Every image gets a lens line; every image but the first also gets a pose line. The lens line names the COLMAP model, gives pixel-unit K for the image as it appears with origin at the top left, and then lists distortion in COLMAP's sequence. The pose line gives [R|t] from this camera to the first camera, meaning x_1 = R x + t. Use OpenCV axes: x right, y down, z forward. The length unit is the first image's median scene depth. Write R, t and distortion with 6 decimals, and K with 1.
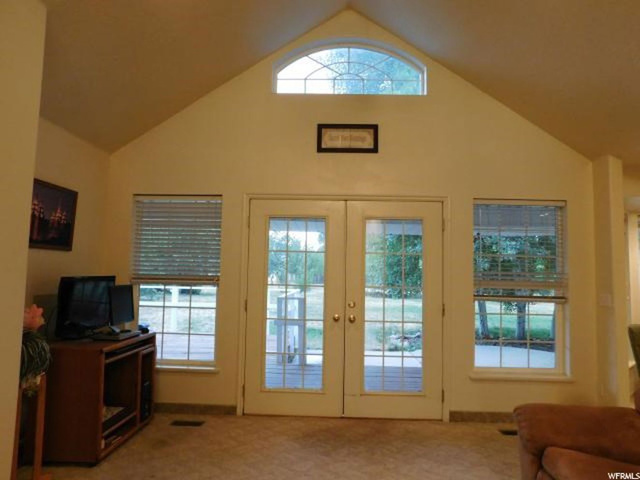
lens RADIAL K [[420.1, 0, 319.9], [0, 420.1, 242.6], [0, 0, 1]] dist [-0.043663, 0.001604]
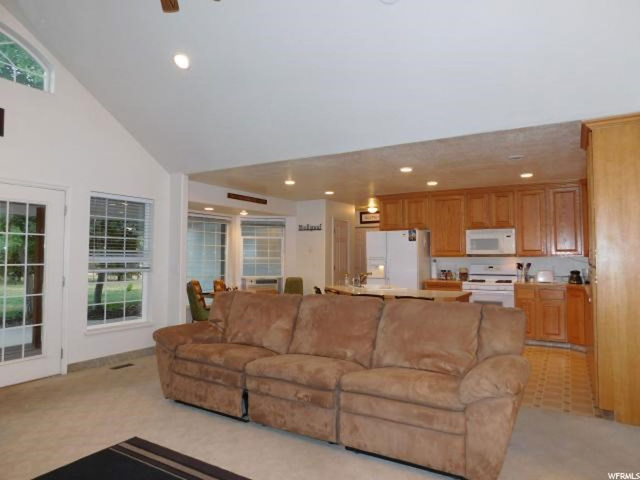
lens RADIAL K [[420.1, 0, 318.3], [0, 420.1, 238.8], [0, 0, 1]] dist [-0.043663, 0.001604]
pose [[0.495159, 0.013720, 0.868694, -0.370744], [-0.051875, 0.998558, 0.013798, -0.015398], [-0.867253, -0.051896, 0.495156, -0.206522]]
